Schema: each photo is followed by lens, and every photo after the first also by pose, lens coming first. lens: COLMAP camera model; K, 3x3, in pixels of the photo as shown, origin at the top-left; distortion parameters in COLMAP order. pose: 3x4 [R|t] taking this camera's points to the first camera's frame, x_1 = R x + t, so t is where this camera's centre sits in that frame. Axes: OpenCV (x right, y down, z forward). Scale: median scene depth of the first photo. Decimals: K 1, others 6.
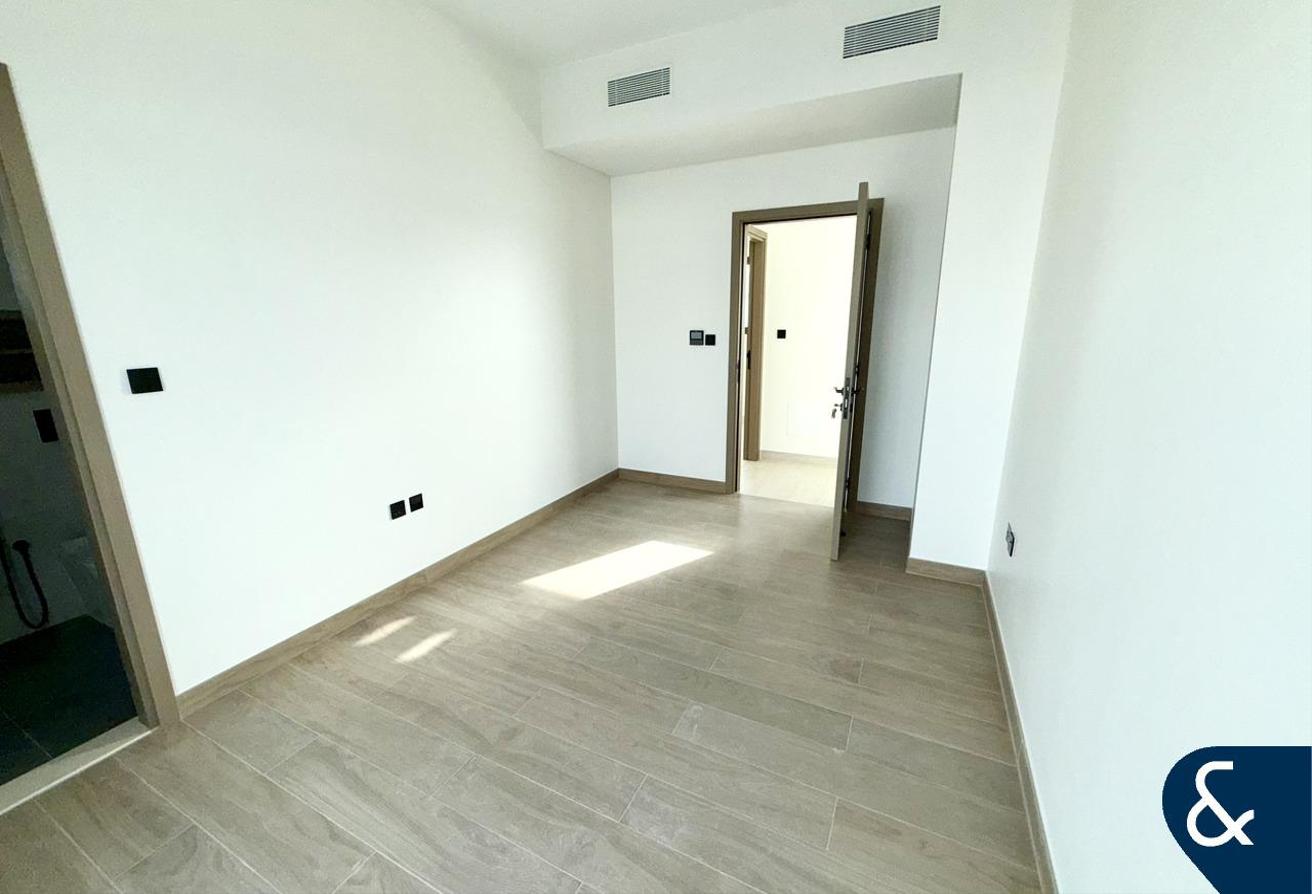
lens RADIAL K [[526.5, 0, 655.4], [0, 526.5, 441.3], [0, 0, 1]] dist [0.001323, 0.000204]
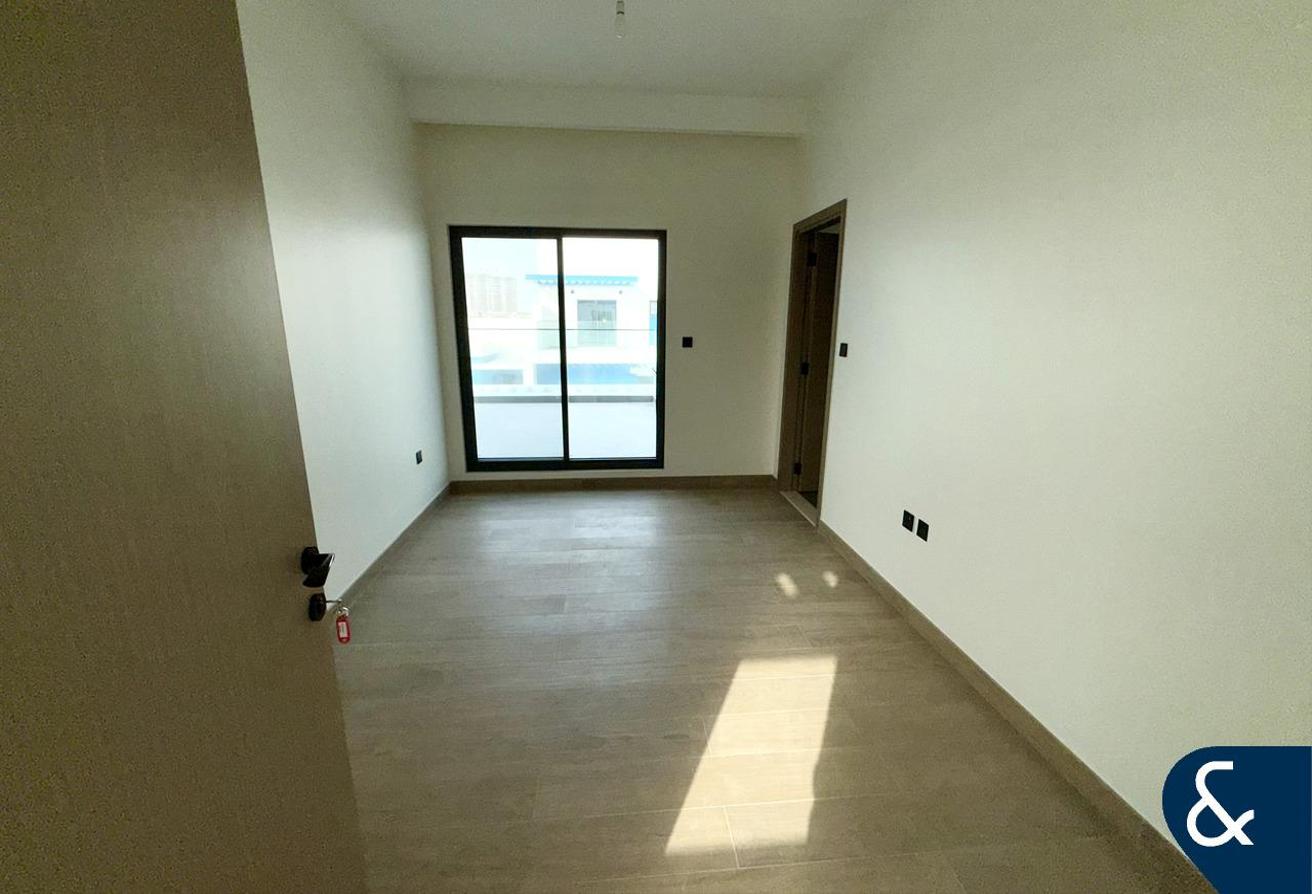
lens RADIAL K [[526.5, 0, 655.4], [0, 526.5, 441.3], [0, 0, 1]] dist [0.001323, 0.000204]
pose [[-0.844652, 0.123859, -0.520790, 0.366831], [-0.127563, 0.898269, 0.420524, -0.336547], [0.519895, 0.421630, -0.742925, 1.406073]]
